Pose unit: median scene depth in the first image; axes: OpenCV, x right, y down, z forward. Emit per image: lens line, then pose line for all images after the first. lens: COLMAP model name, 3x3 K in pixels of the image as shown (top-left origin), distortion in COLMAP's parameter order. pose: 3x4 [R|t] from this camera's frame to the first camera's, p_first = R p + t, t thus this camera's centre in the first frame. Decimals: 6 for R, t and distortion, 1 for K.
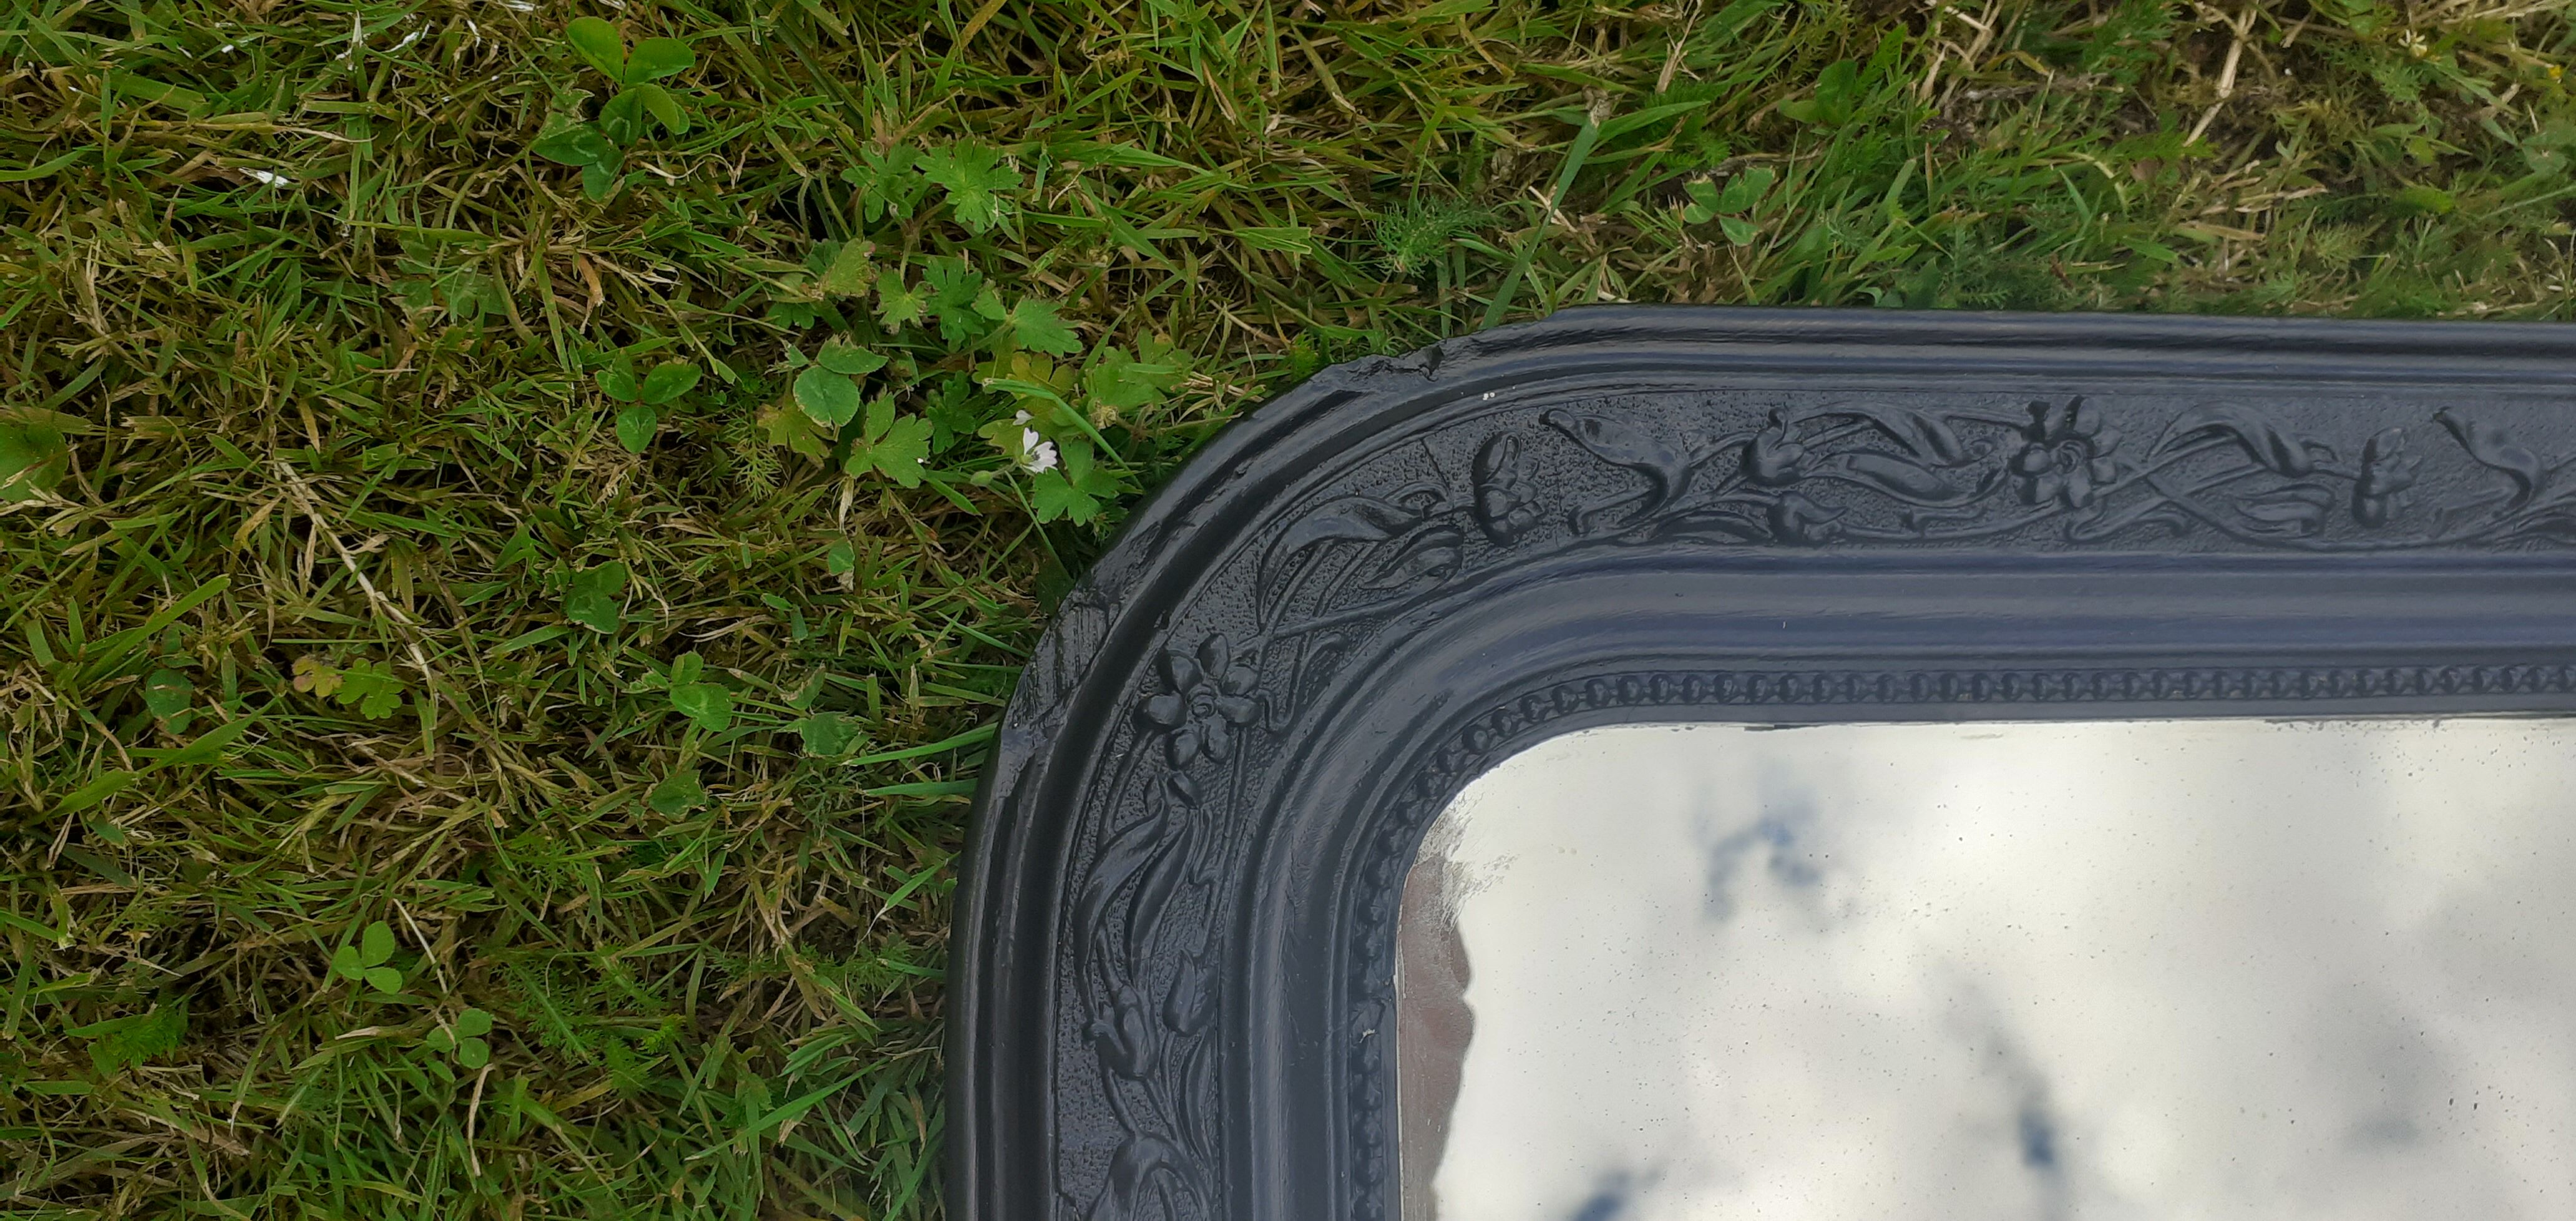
lens RADIAL K [[2238.3, 0, 1287.0], [0, 2238.3, 612.1], [0, 0, 1]] dist [-0.001332, -0.005922]
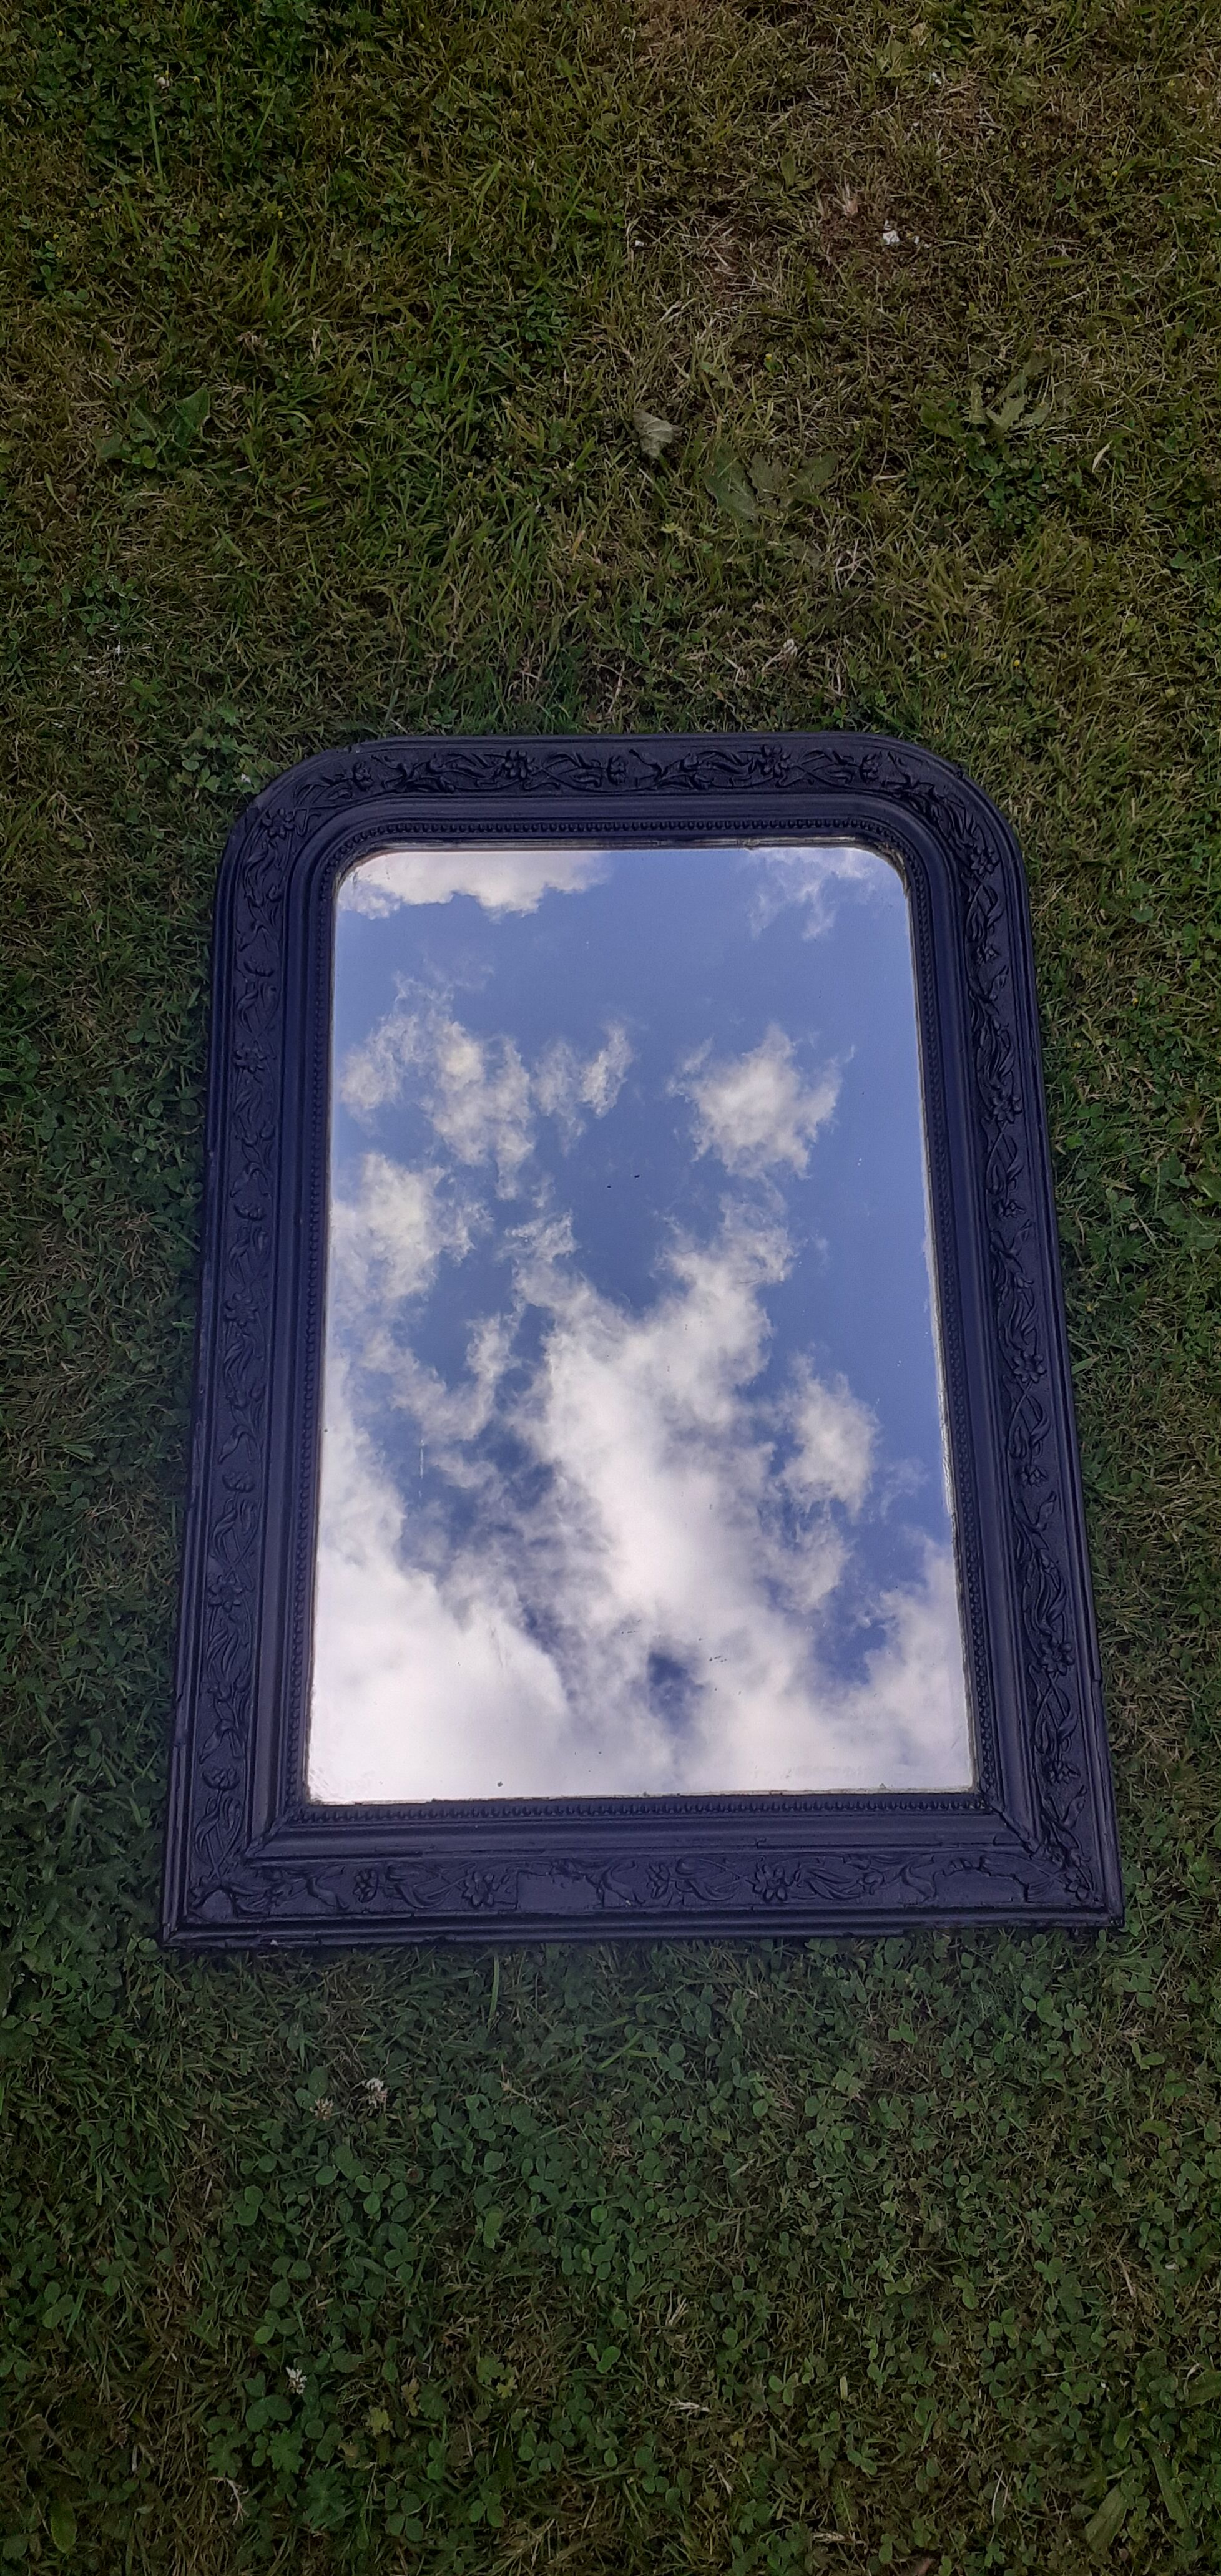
lens RADIAL K [[2238.3, 0, 611.3], [0, 2238.3, 1286.6], [0, 0, 1]] dist [-0.001332, -0.005922]
pose [[0.988020, -0.047059, -0.146974, 1.038714], [0.014377, 0.976299, -0.215947, 1.628016], [0.153653, 0.211247, 0.965280, -2.441125]]
